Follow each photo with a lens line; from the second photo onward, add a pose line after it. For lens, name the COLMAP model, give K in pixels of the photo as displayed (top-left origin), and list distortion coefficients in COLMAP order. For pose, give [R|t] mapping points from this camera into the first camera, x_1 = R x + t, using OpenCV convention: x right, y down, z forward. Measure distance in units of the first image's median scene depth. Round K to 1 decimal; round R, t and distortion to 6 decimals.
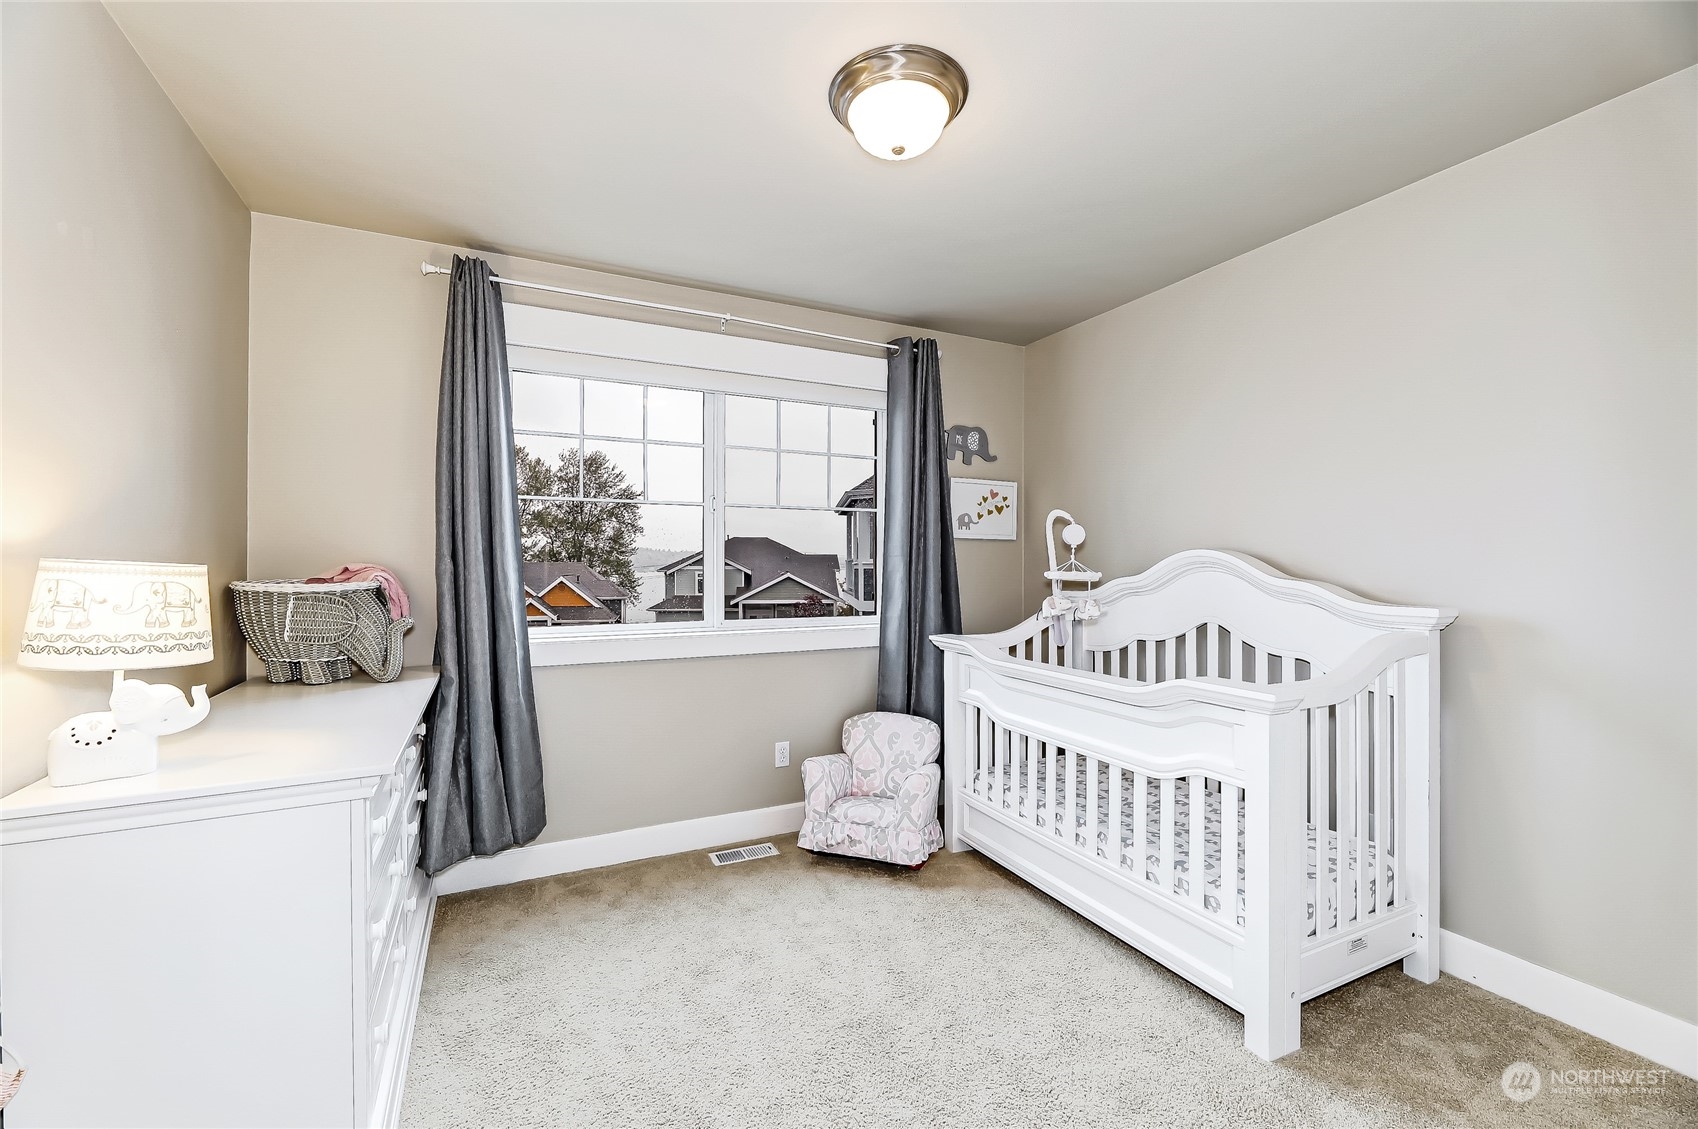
lens RADIAL K [[696.0, 0, 848.8], [0, 696.0, 559.0], [0, 0, 1]] dist [-0.000950, 0.000643]
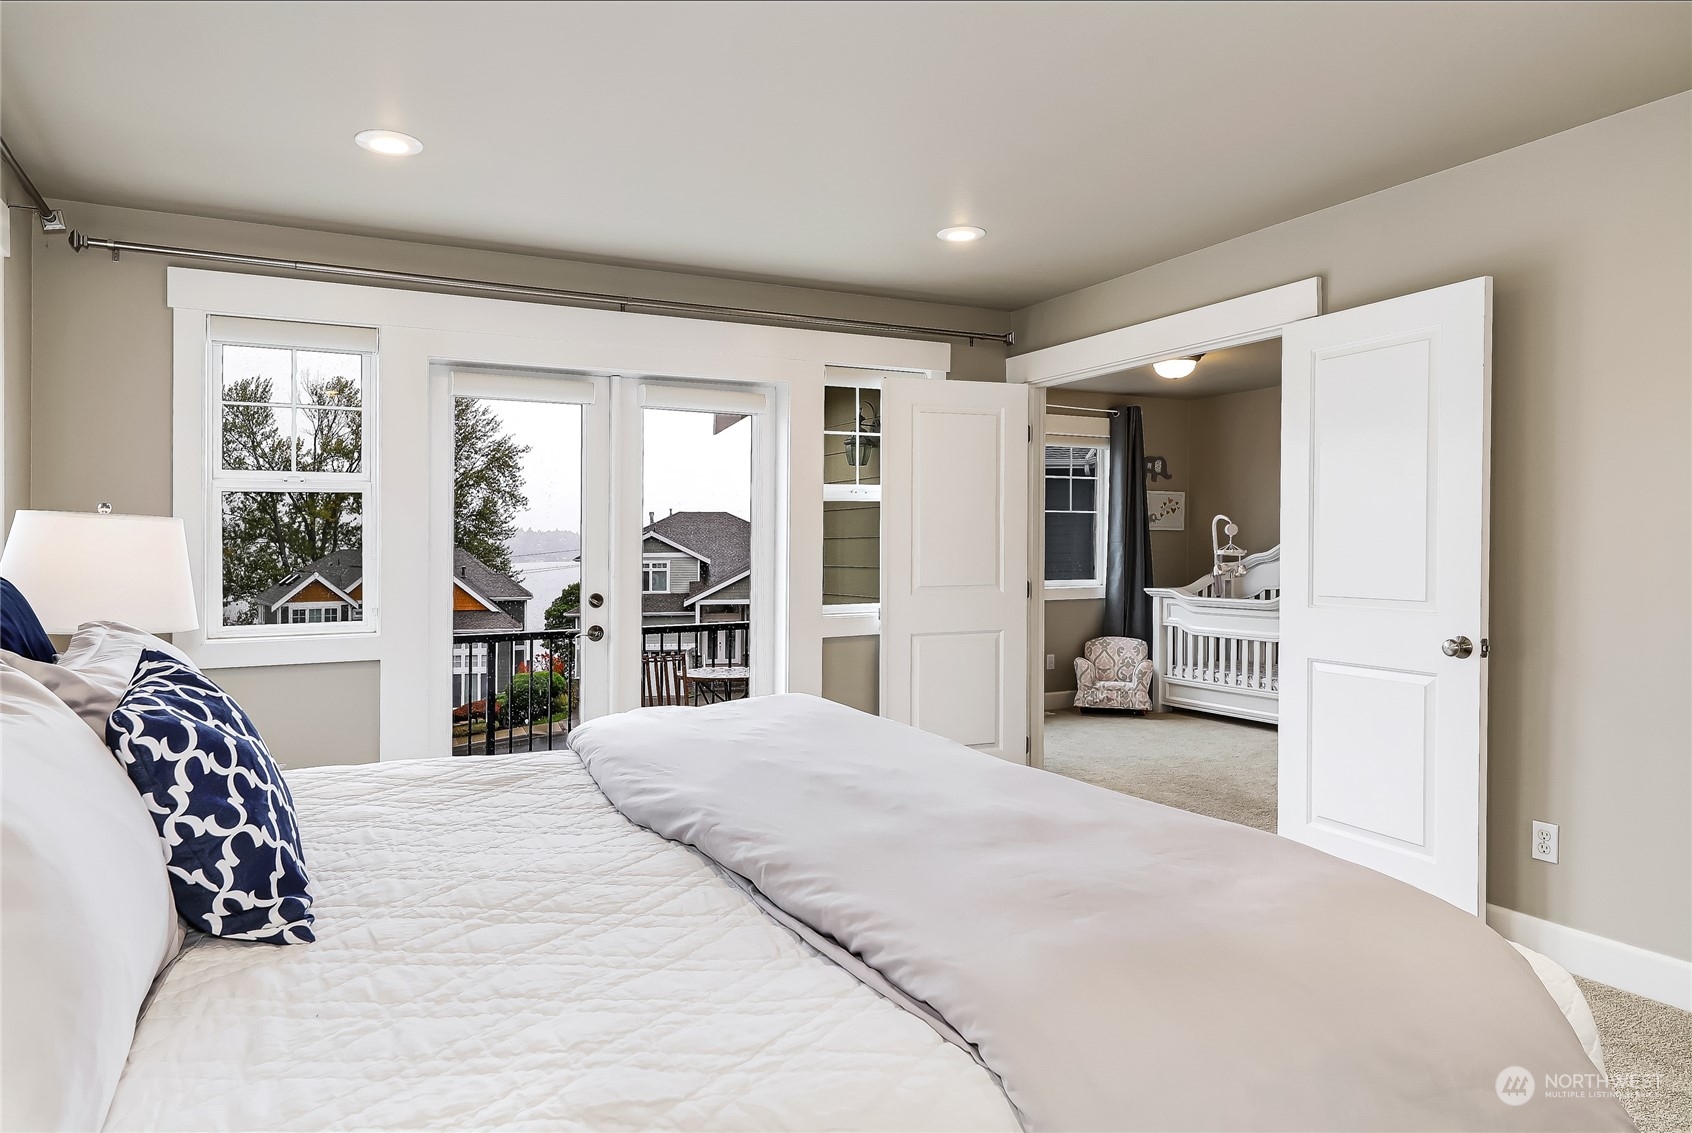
lens RADIAL K [[1011.3, 0, 842.1], [0, 1011.3, 565.5], [0, 0, 1]] dist [0.015884, -0.001545]
pose [[0.999926, -0.004984, 0.011057, -0.612723], [0.004723, 0.999714, 0.023458, -0.007390], [-0.011170, -0.023404, 0.999664, -1.386828]]
